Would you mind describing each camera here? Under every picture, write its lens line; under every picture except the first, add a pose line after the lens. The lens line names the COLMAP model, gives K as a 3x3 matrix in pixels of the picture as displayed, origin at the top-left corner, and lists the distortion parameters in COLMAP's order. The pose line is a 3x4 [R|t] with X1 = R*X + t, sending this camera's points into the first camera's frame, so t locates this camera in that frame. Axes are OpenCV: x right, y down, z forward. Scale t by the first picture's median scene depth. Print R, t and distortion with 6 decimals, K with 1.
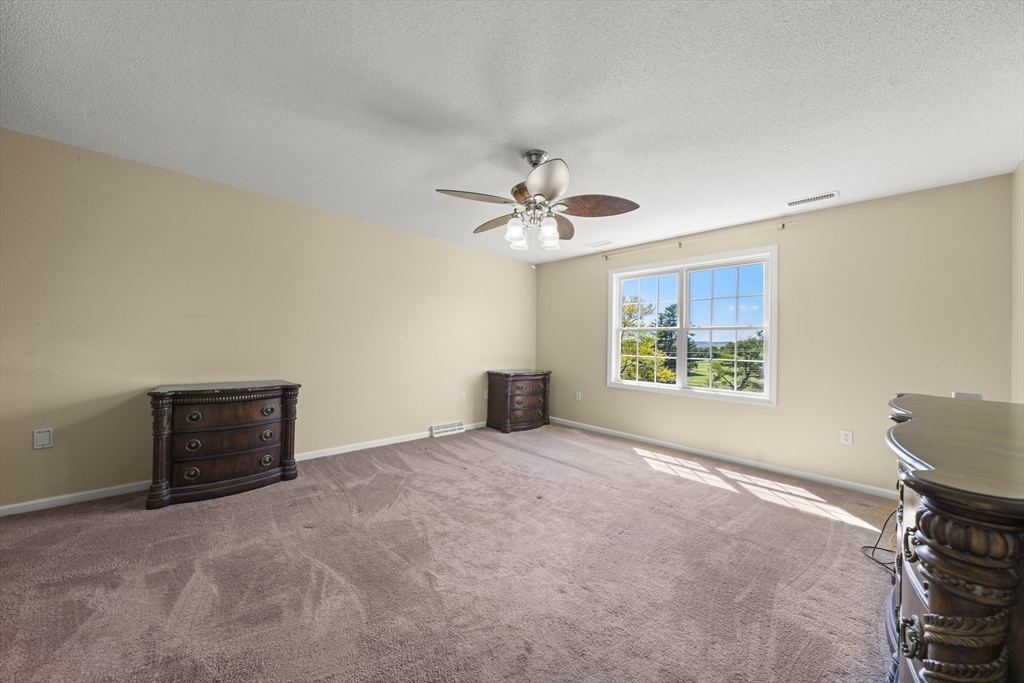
lens RADIAL K [[350.2, 0, 505.6], [0, 350.2, 338.4], [0, 0, 1]] dist [-0.005745, 0.000162]
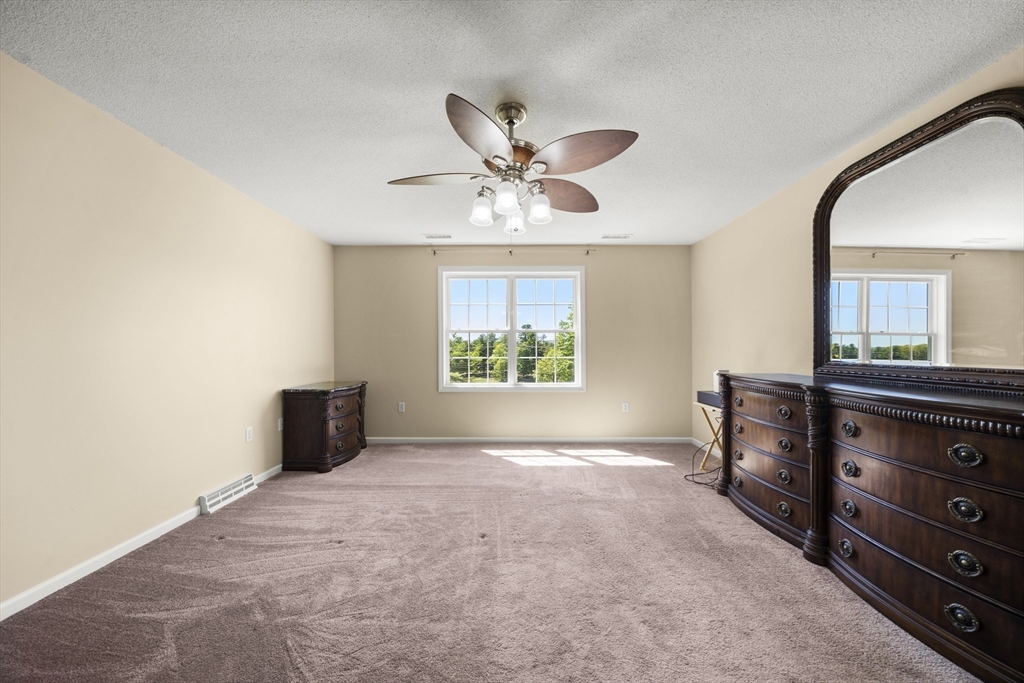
lens RADIAL K [[350.2, 0, 502.0], [0, 350.2, 341.7], [0, 0, 1]] dist [-0.005745, 0.000162]
pose [[0.689427, -0.010793, 0.724275, -0.344581], [0.009474, 0.999938, 0.005883, 0.000592], [-0.724293, 0.002806, 0.689486, 0.309283]]
